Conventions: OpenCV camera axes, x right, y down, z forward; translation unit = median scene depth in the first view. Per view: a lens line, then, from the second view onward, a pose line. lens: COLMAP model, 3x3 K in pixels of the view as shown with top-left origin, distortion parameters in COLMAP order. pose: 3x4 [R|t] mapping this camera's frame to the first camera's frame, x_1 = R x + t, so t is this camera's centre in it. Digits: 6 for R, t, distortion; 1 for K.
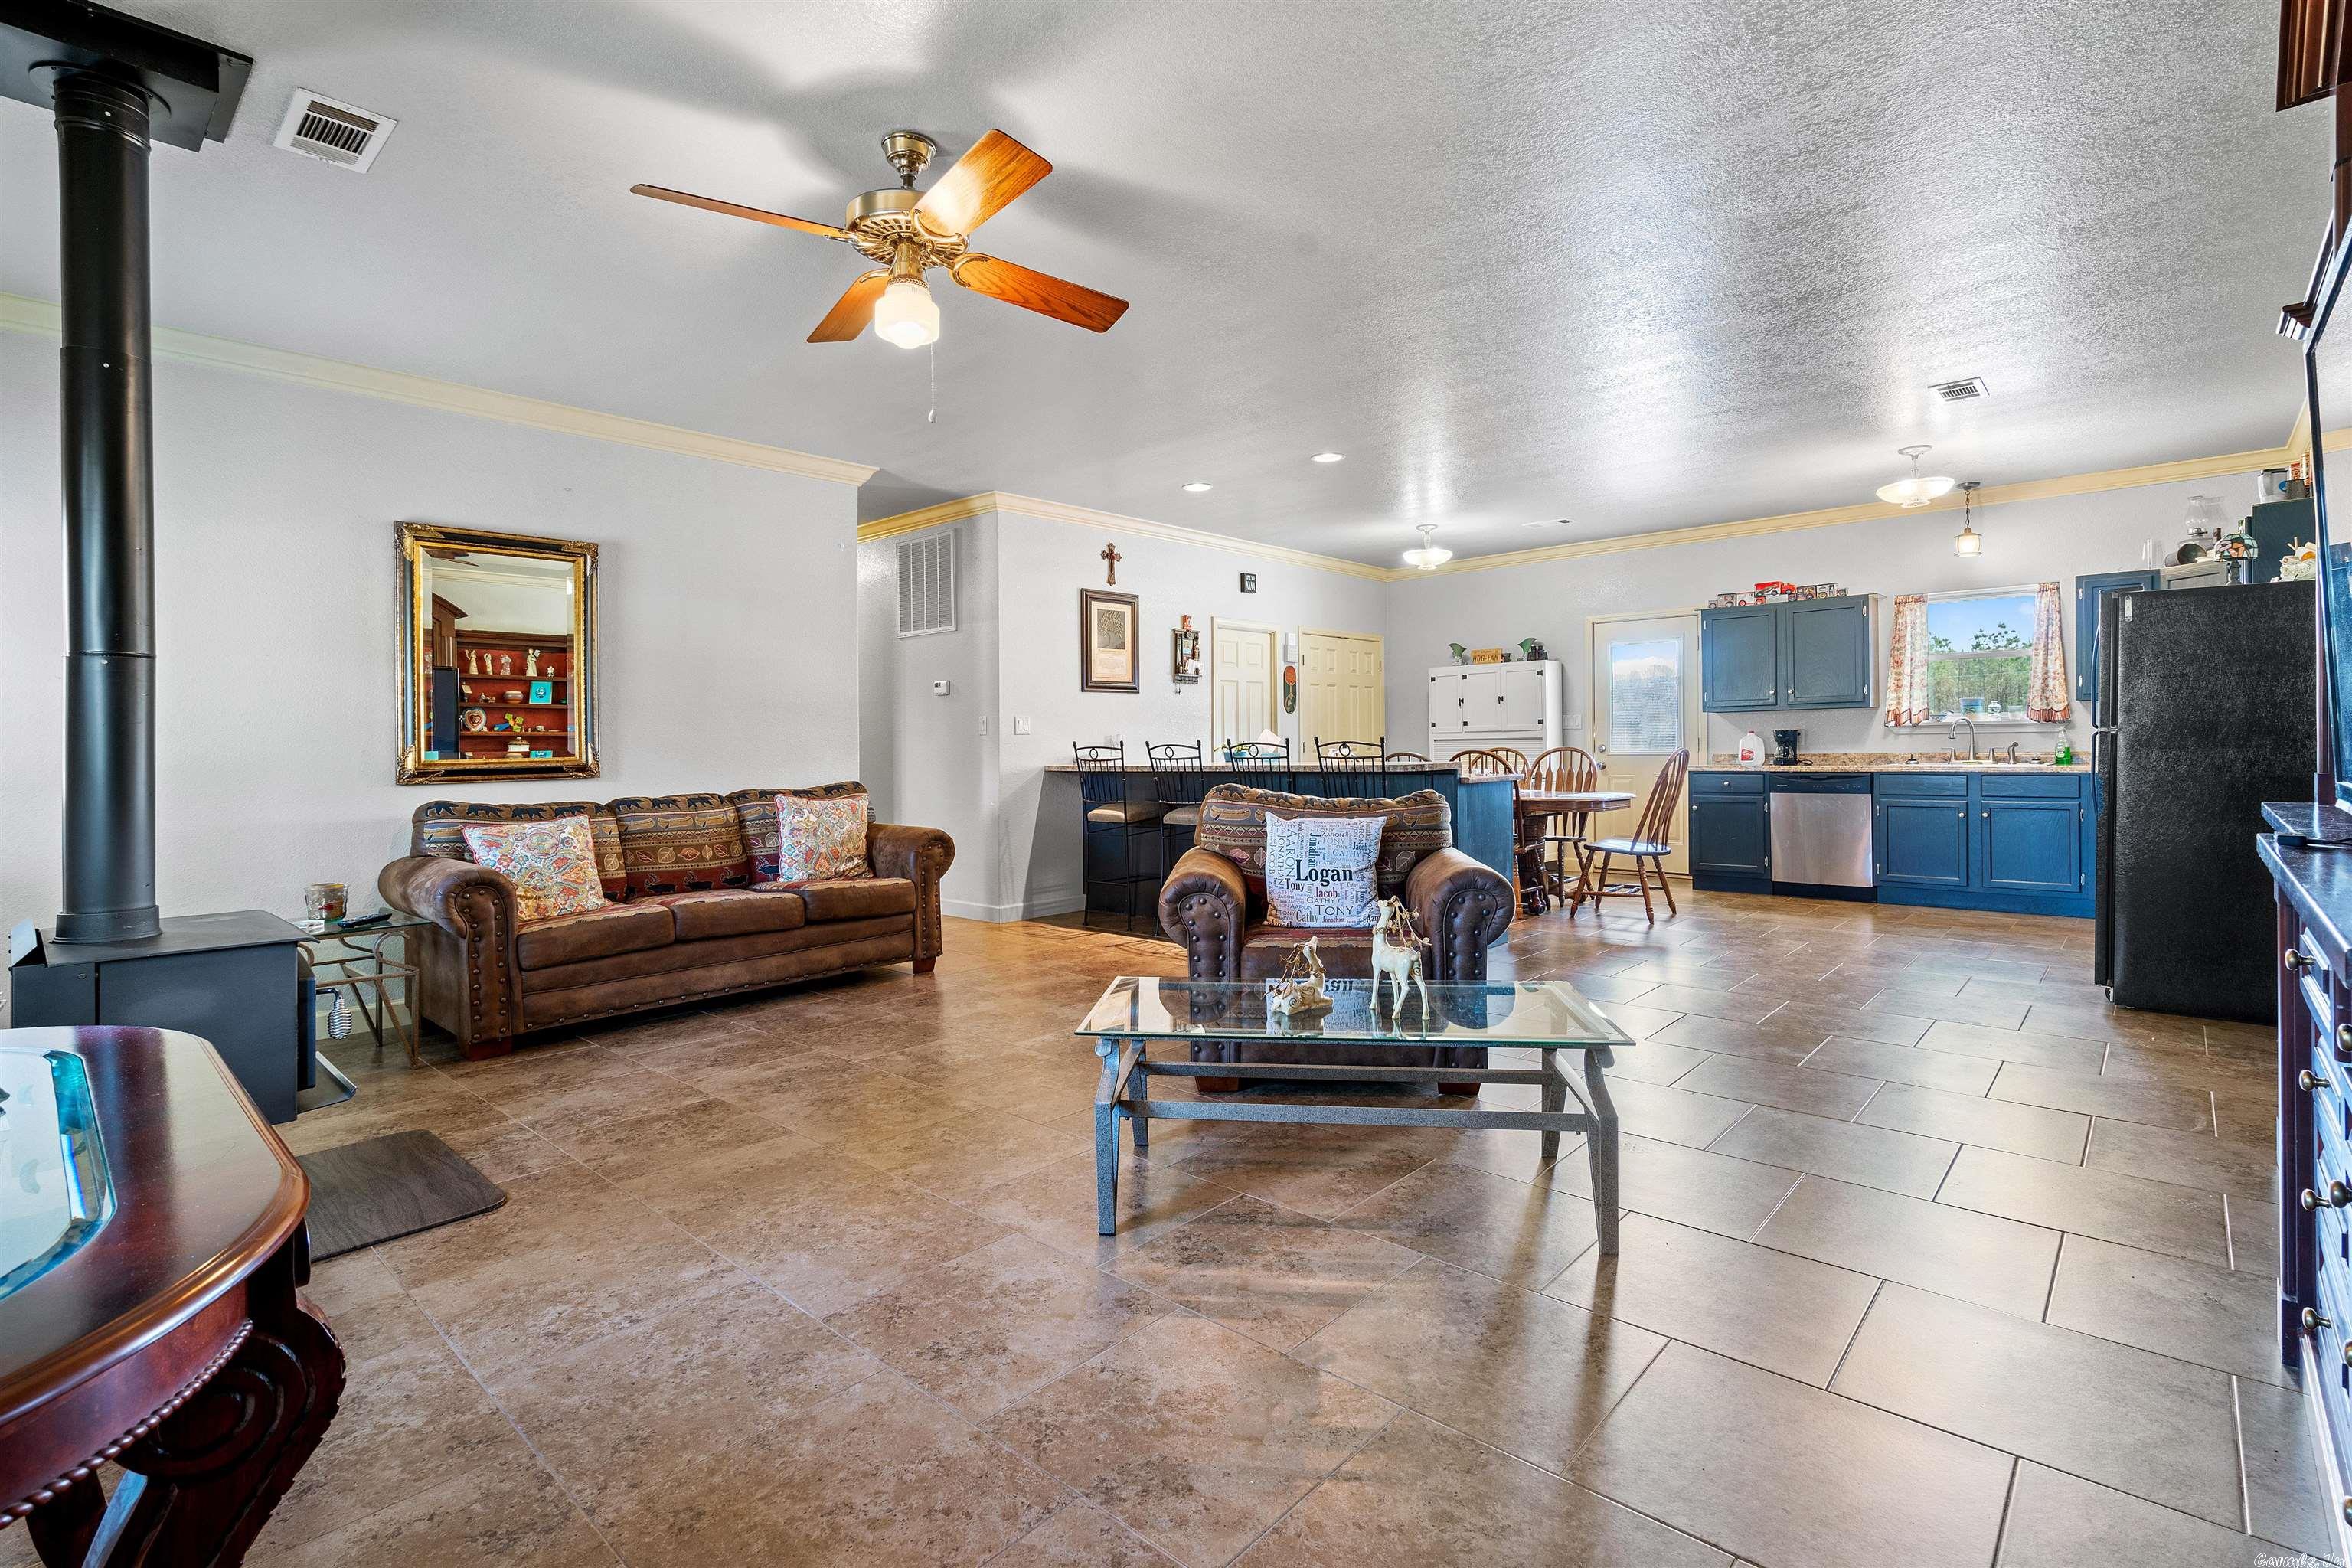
lens RADIAL K [[1095.6, 0, 1170.5], [0, 1095.6, 747.4], [0, 0, 1]] dist [0.001599, 0.000090]
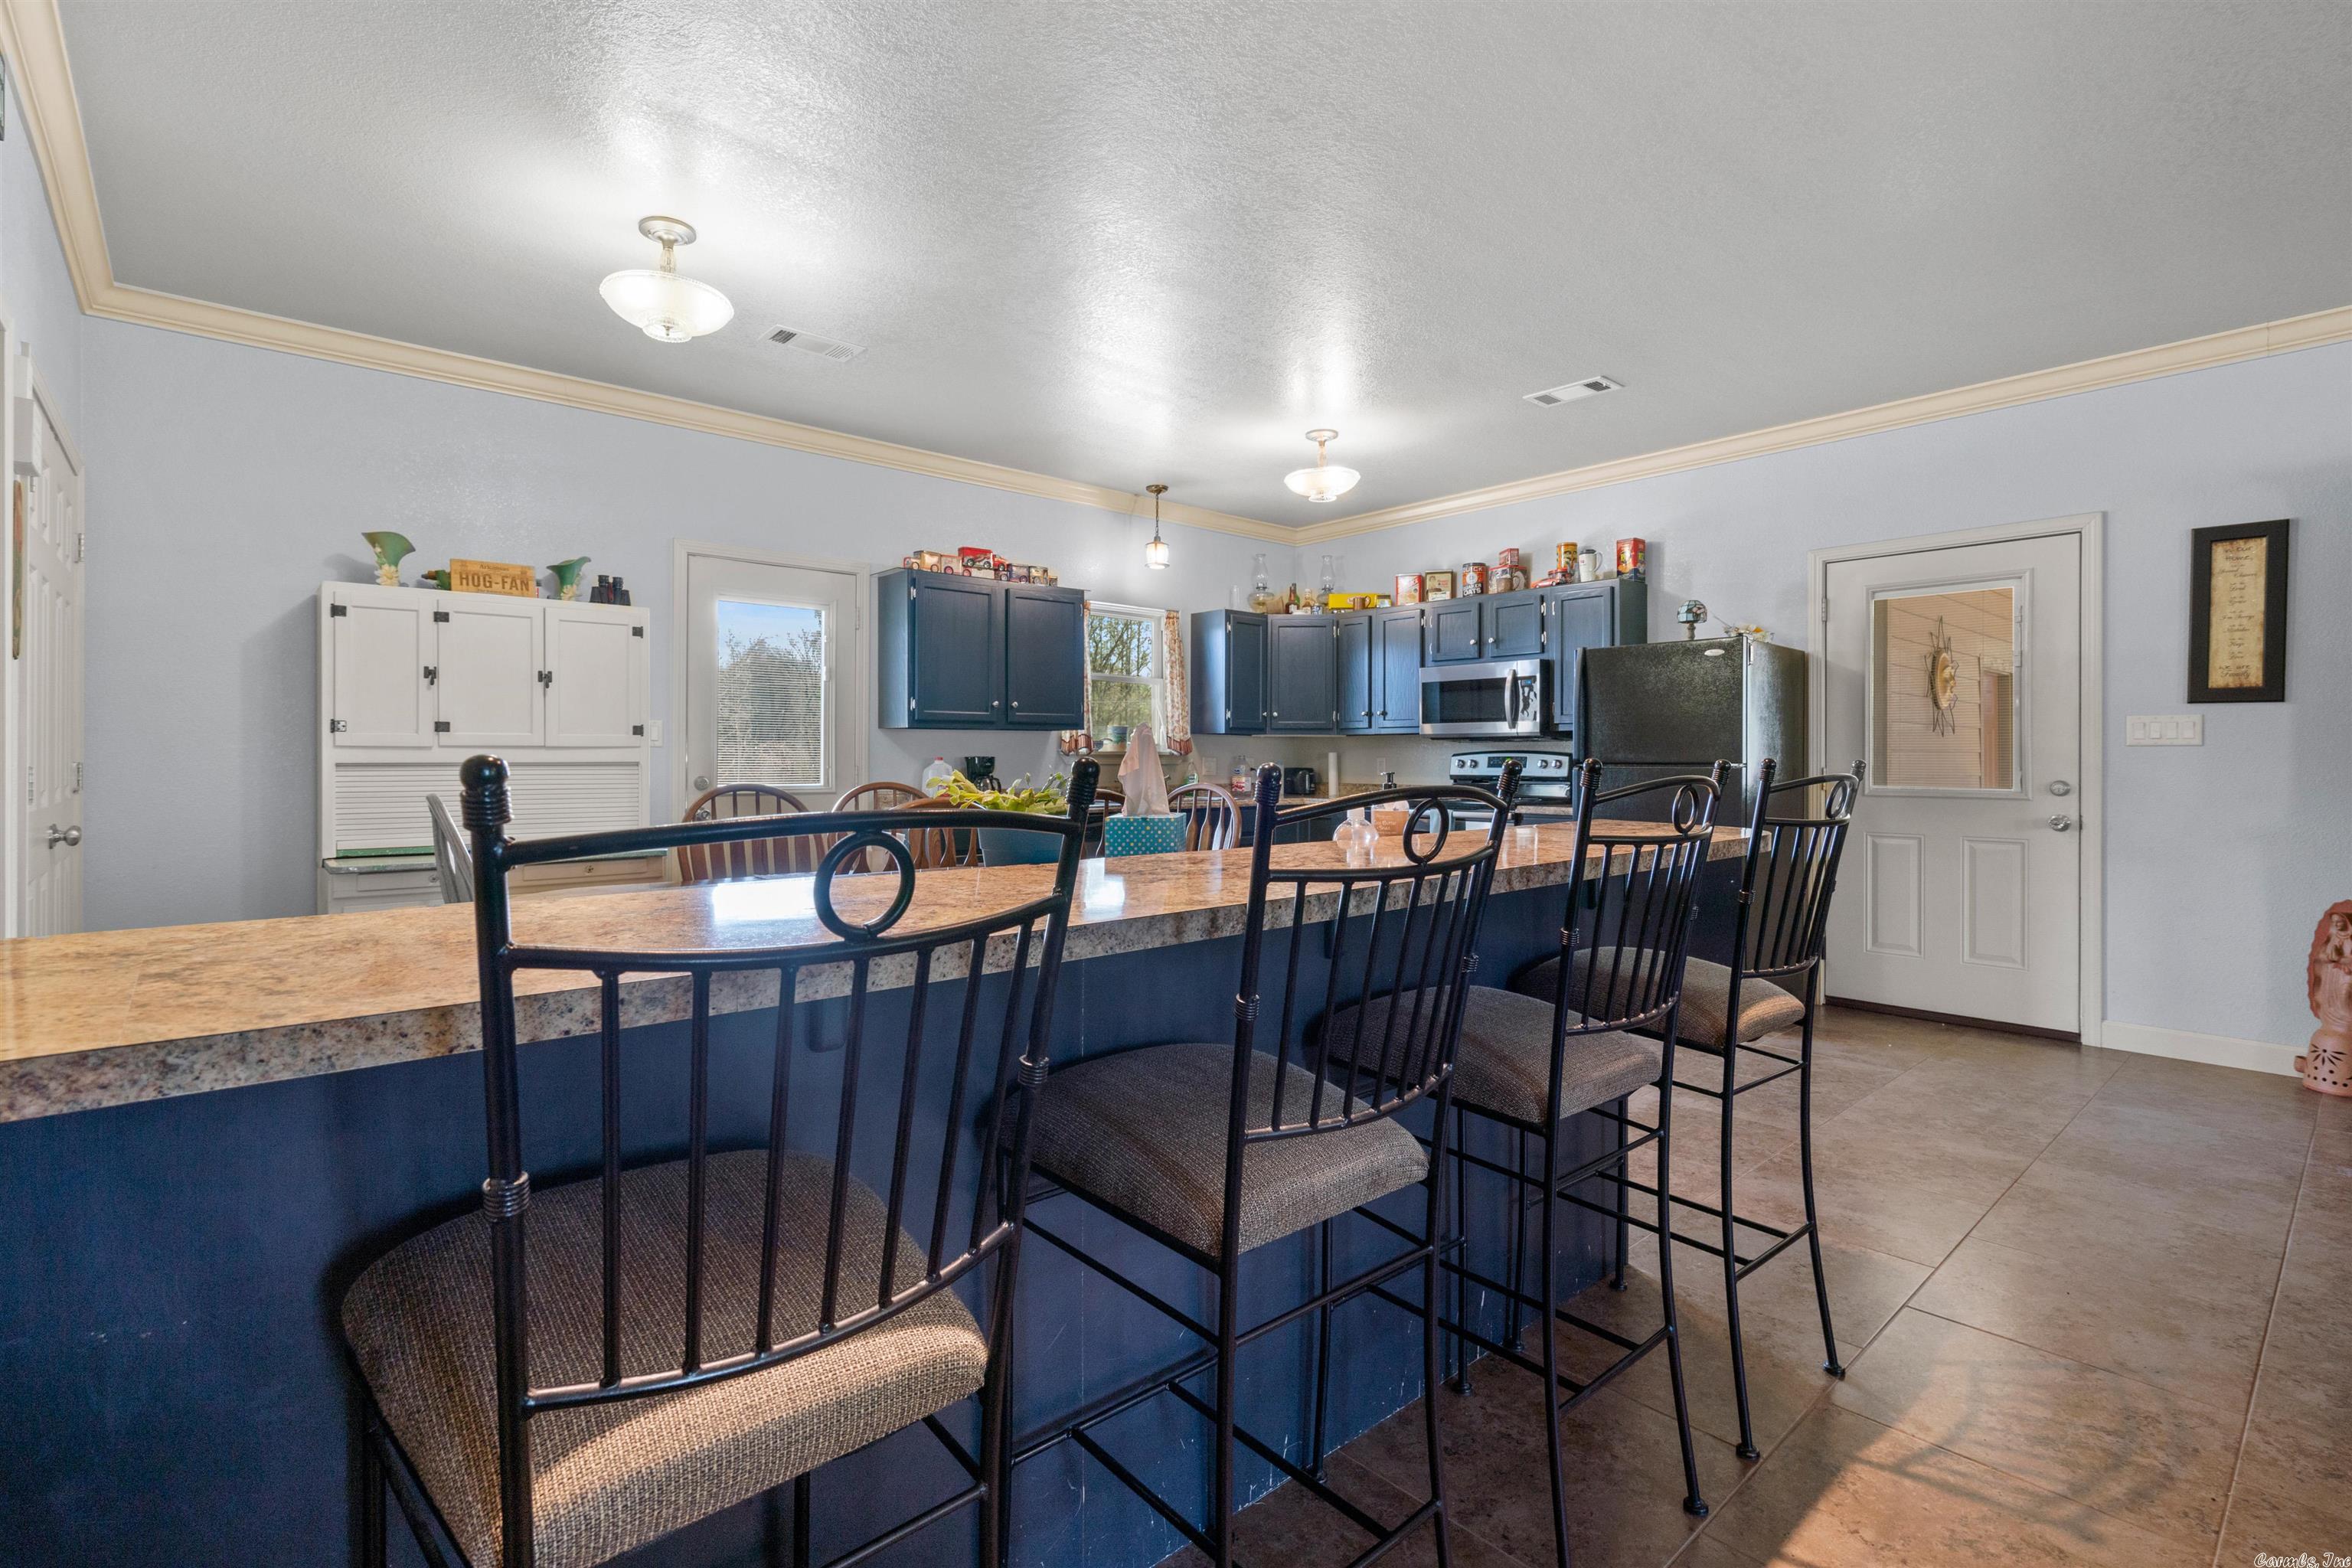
lens RADIAL K [[1082.9, 0, 1148.0], [0, 1082.9, 750.2], [0, 0, 1]] dist [-0.001871, 0.000073]
pose [[0.107840, 0.022780, 0.993907, -0.146378], [0.000320, 0.999737, -0.022948, -0.003820], [-0.994168, 0.002793, 0.107805, 0.845602]]
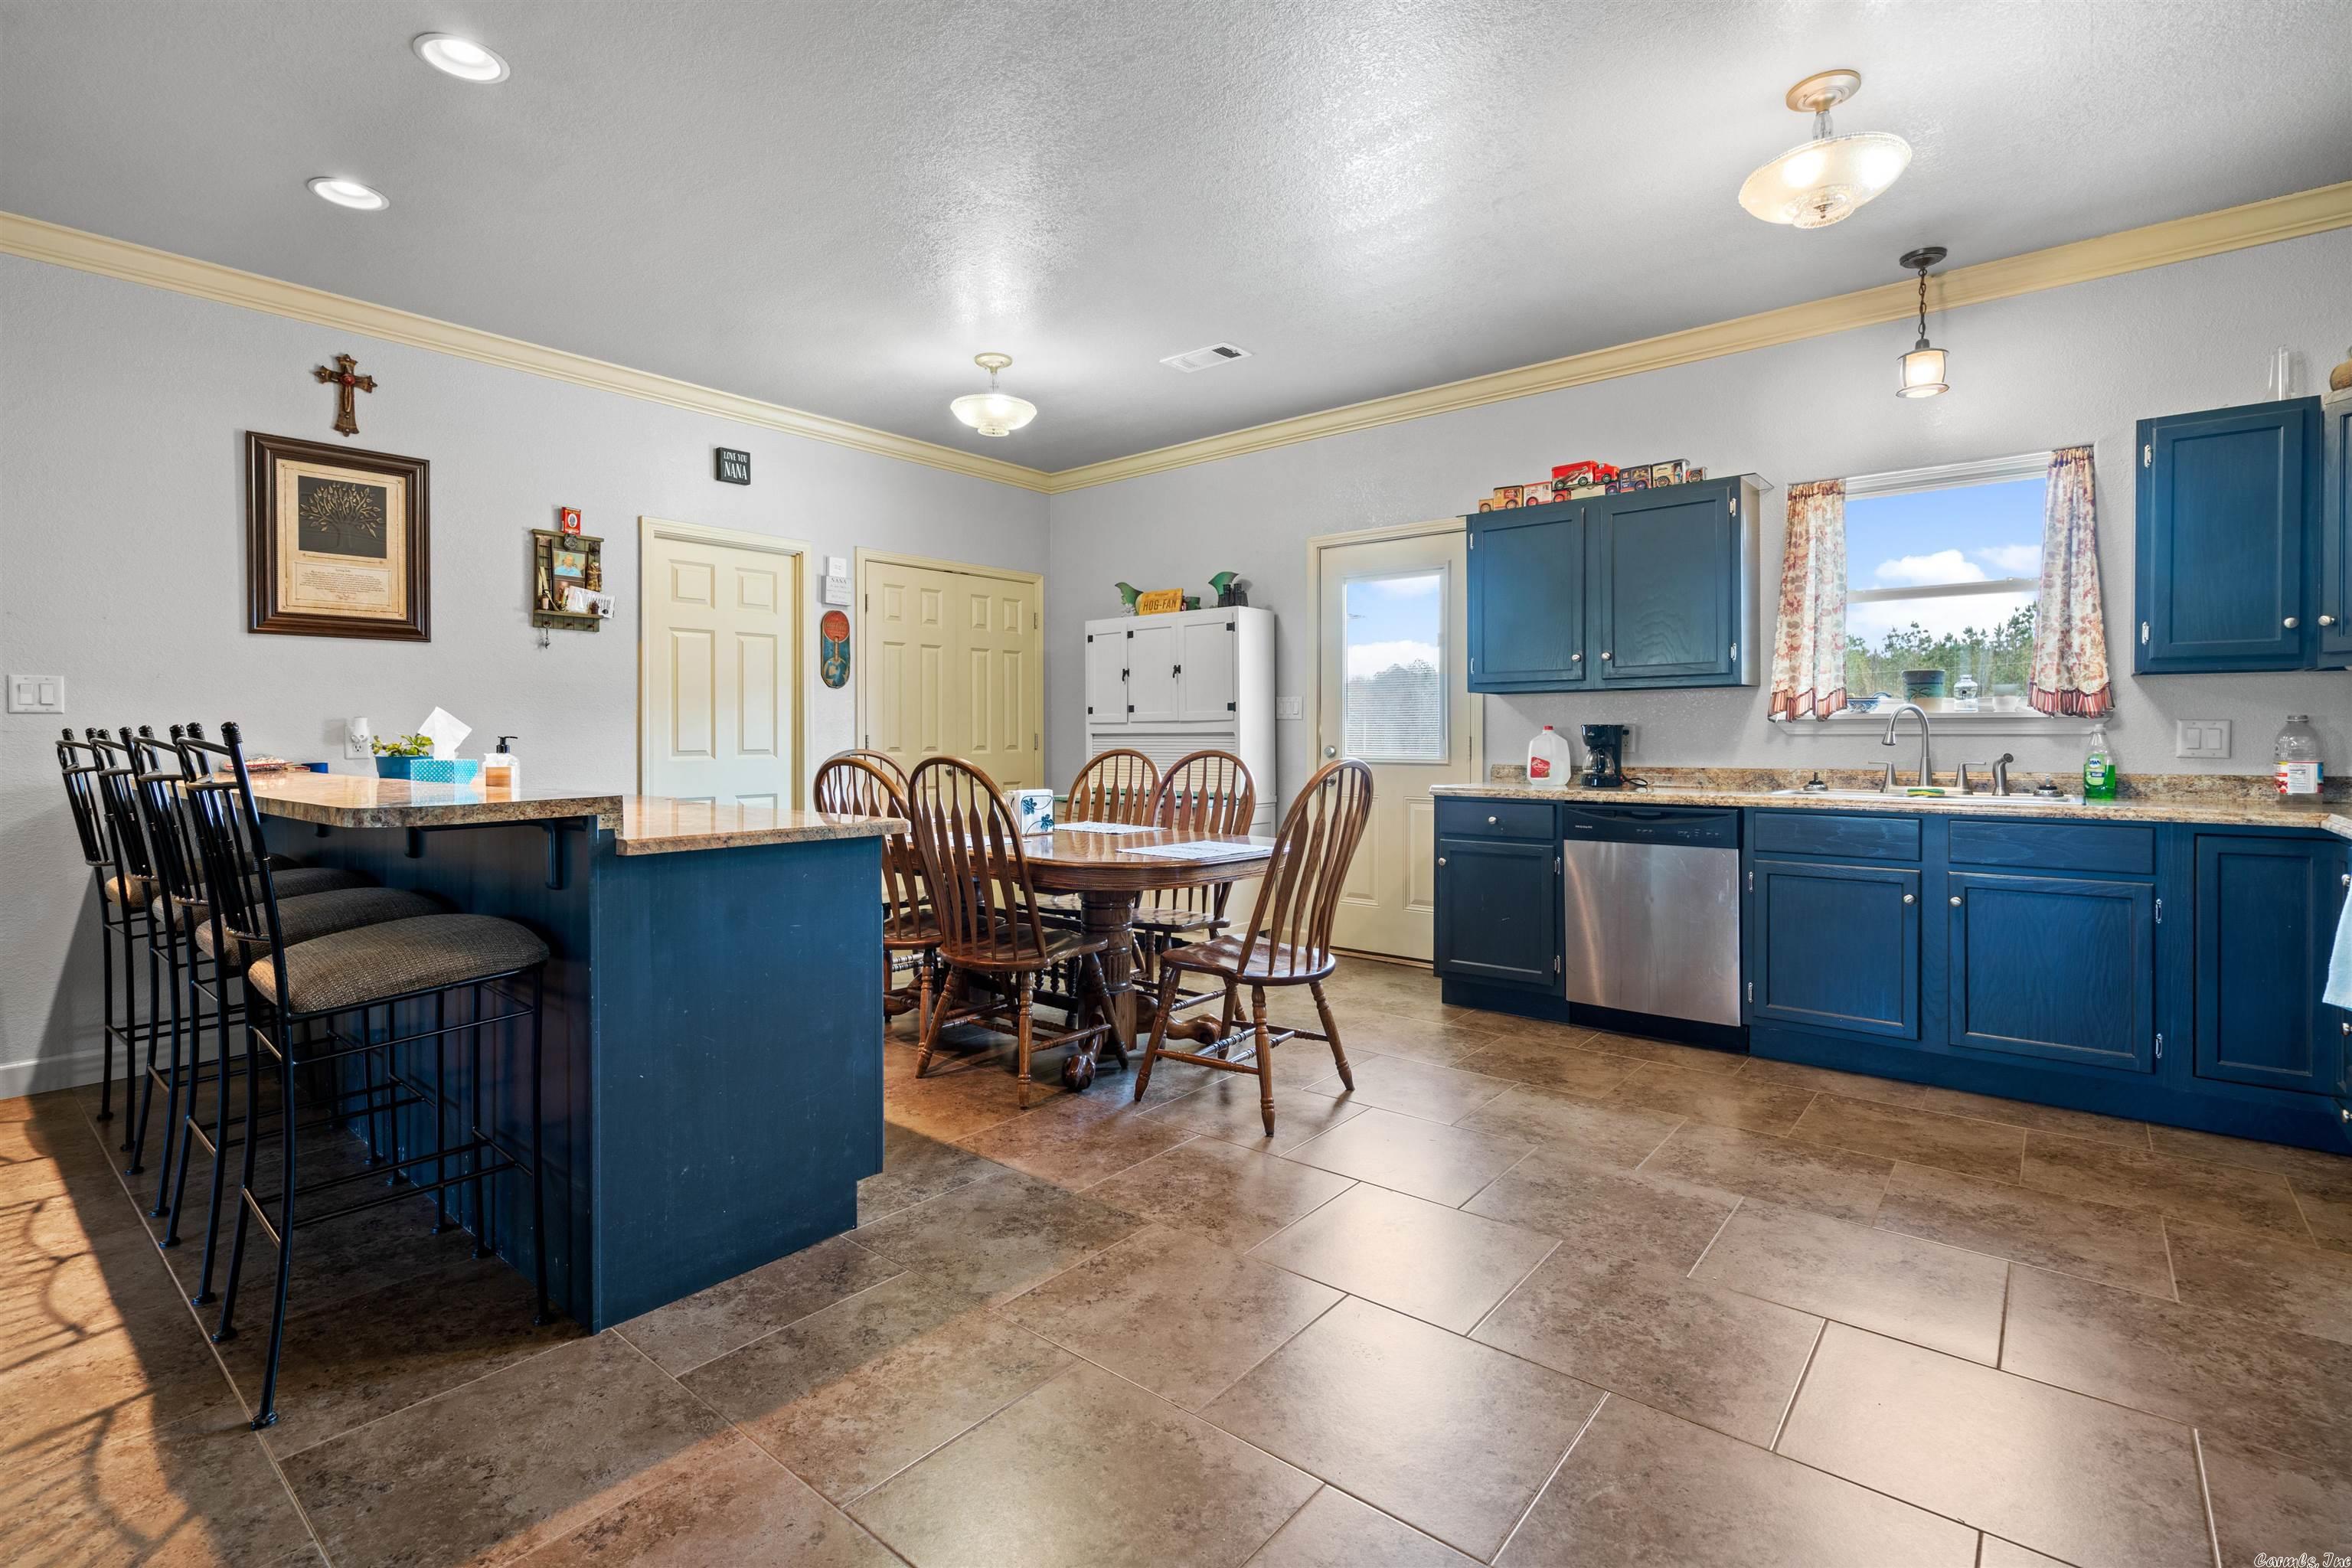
lens RADIAL K [[1090.9, 0, 1159.8], [0, 1090.9, 729.9], [0, 0, 1]] dist [-0.001054, 0.000655]
pose [[0.998884, 0.012482, 0.045558, 0.318739], [-0.012171, 0.999901, -0.007104, -0.006804], [-0.045642, 0.006541, 0.998936, 0.463424]]
